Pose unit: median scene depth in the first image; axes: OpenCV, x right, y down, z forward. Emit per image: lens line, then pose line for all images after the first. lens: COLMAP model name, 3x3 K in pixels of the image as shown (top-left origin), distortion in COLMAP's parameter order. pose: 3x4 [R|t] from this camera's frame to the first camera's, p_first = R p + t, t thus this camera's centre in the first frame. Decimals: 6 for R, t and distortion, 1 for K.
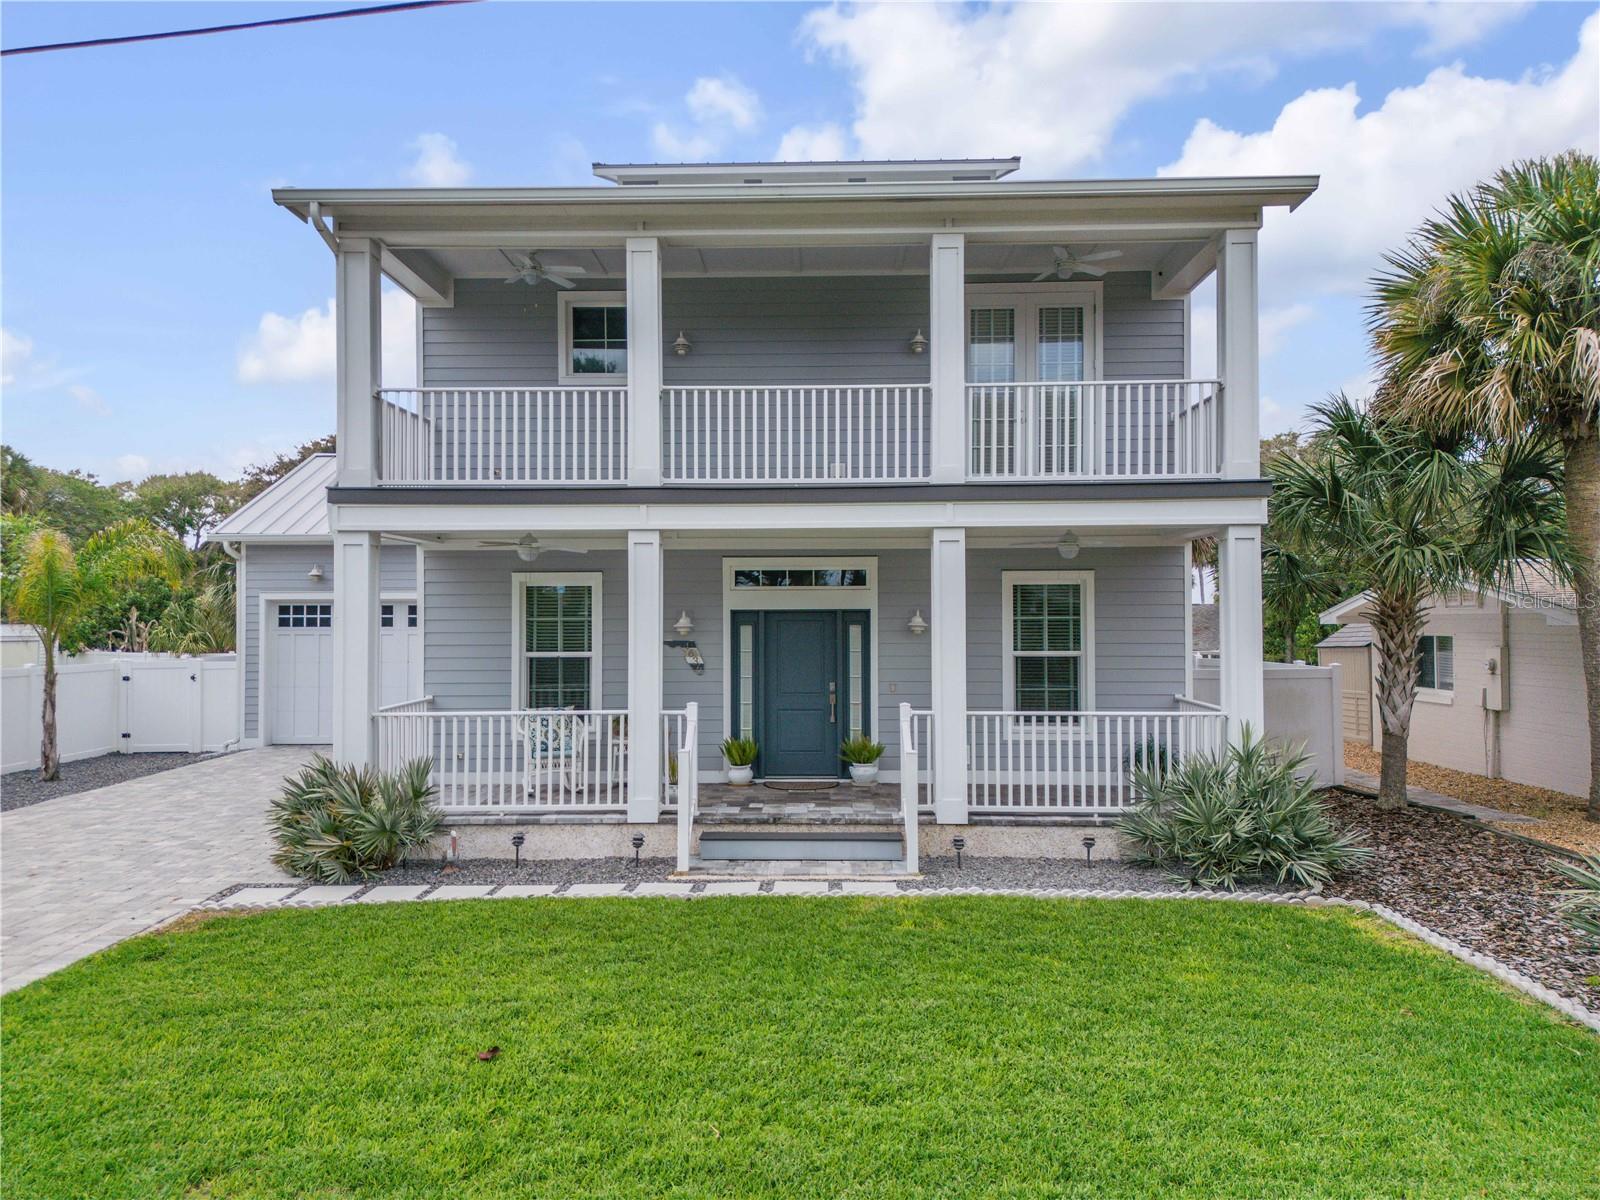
lens RADIAL K [[1123.9, 0, 799.1], [0, 1123.9, 597.2], [0, 0, 1]] dist [0.082085, -0.082462]
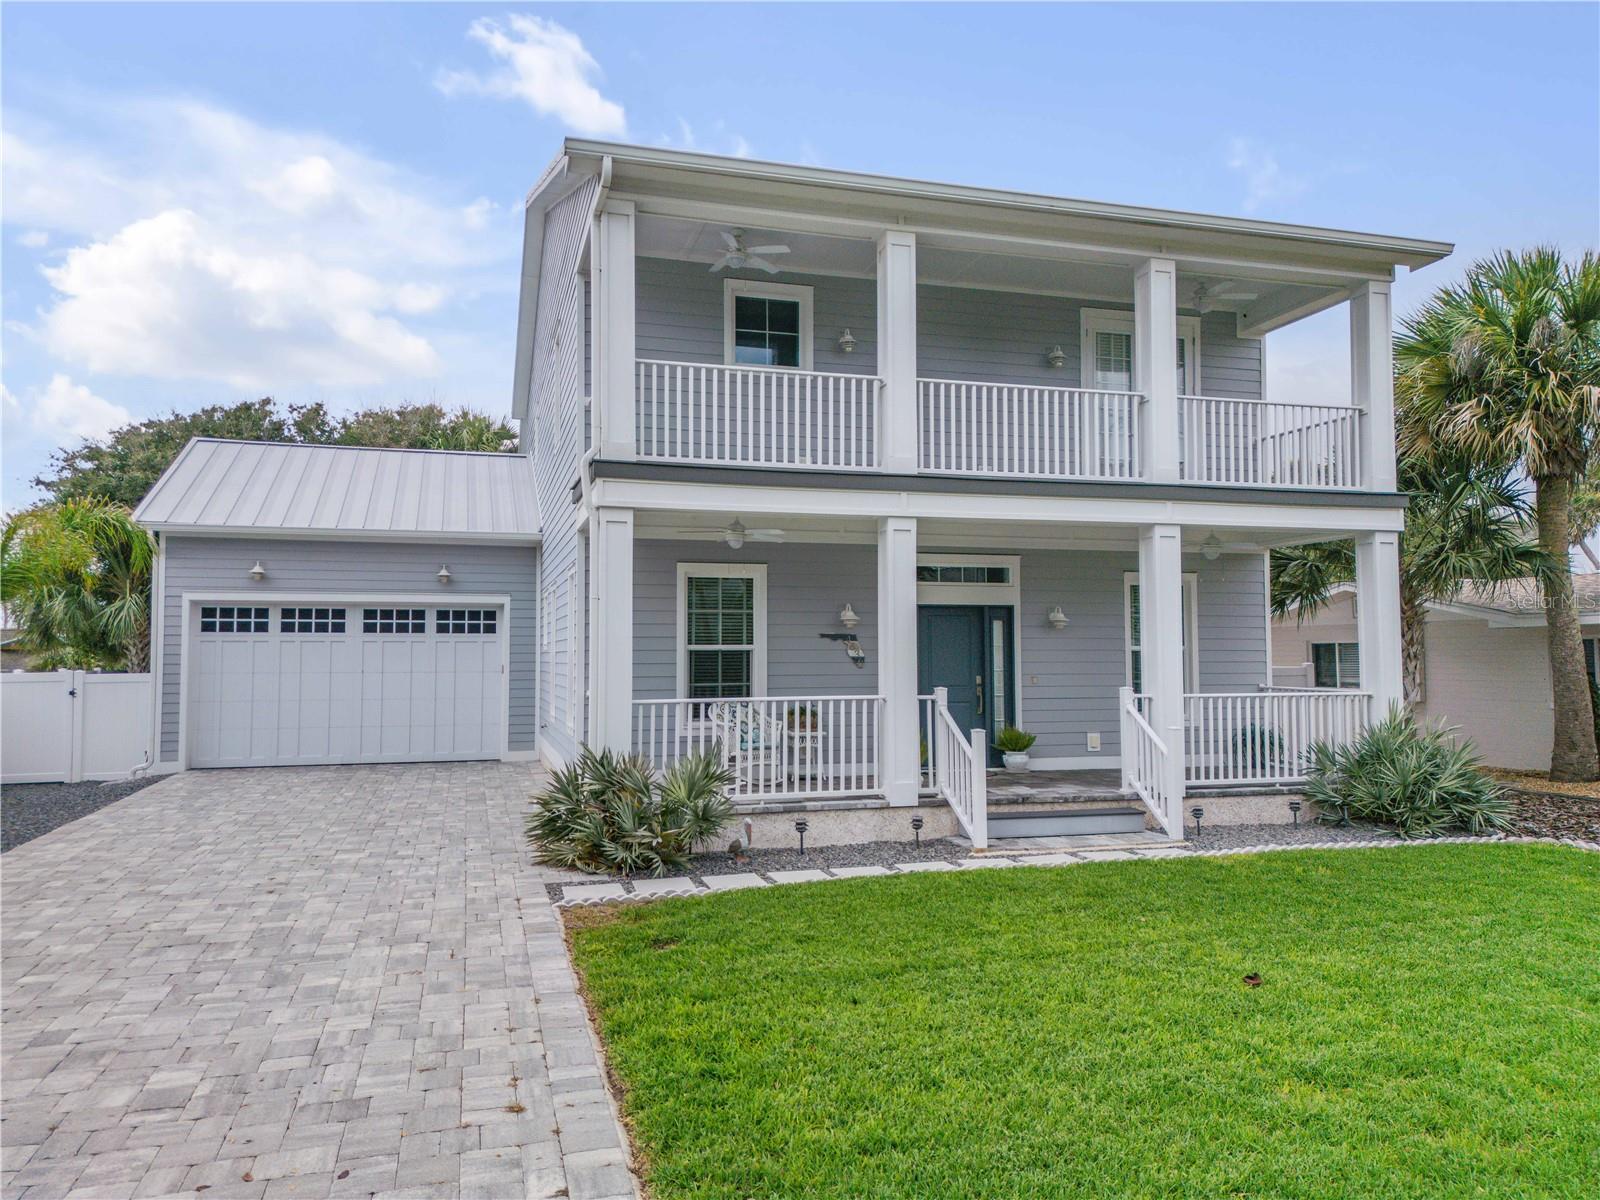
lens RADIAL K [[1123.9, 0, 799.1], [0, 1123.9, 597.2], [0, 0, 1]] dist [0.082085, -0.082462]
pose [[0.952609, 0.016635, 0.303742, -0.527781], [-0.006761, 0.999415, -0.033530, 0.046867], [-0.304122, 0.029888, 0.952164, 0.063760]]
